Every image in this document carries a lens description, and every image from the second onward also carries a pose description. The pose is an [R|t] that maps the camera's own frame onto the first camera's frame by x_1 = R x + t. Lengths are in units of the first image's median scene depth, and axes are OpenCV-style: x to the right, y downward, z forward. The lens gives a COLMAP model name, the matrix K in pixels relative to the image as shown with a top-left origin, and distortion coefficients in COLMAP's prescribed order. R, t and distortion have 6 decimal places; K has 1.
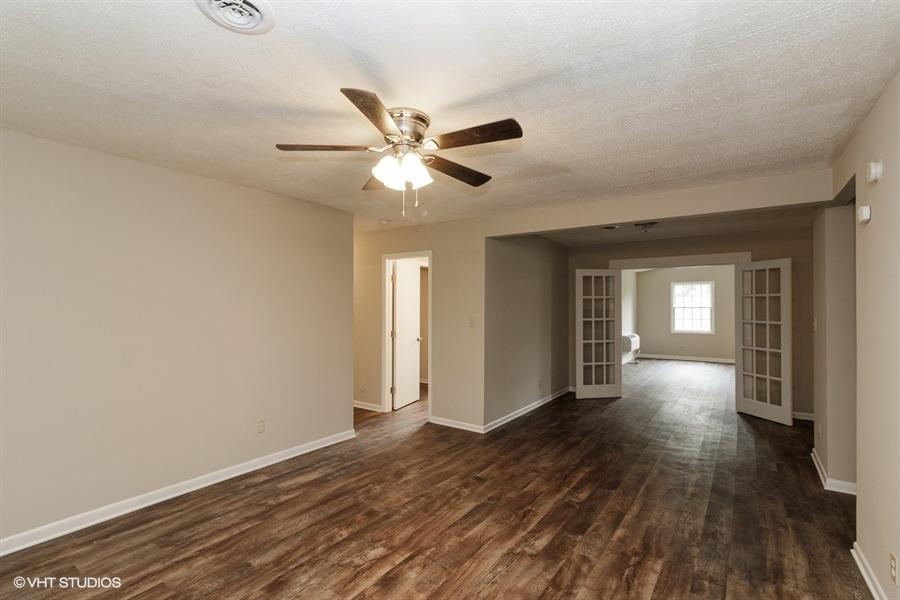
lens RADIAL K [[416.8, 0, 450.0], [0, 416.8, 300.0], [0, 0, 1]] dist [0.002517, 0.000263]
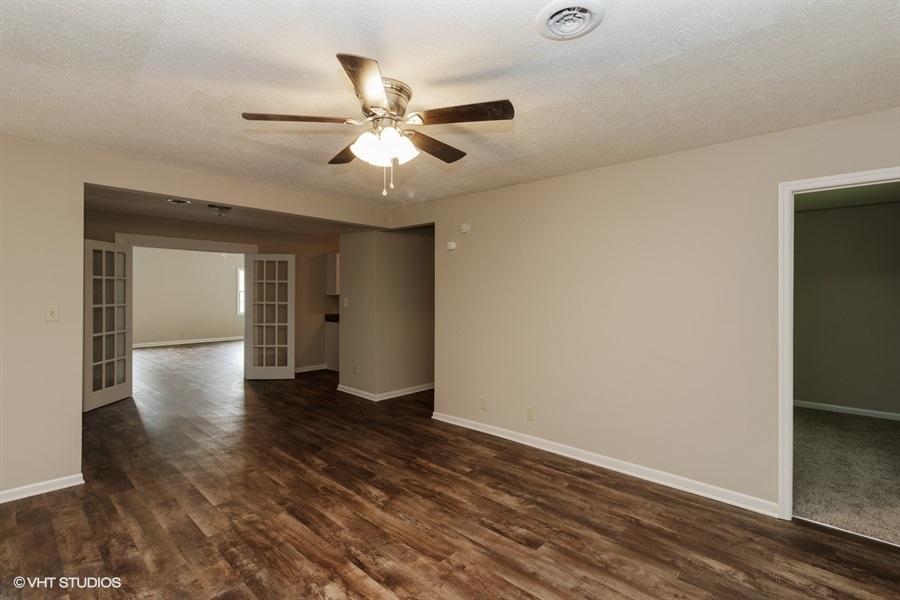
lens RADIAL K [[416.8, 0, 450.0], [0, 416.8, 300.0], [0, 0, 1]] dist [0.002517, 0.000263]
pose [[0.136326, -0.018726, 0.990487, -0.776094], [-0.022029, 0.999517, 0.021928, 0.008068], [-0.990419, -0.024809, 0.135847, 0.552676]]
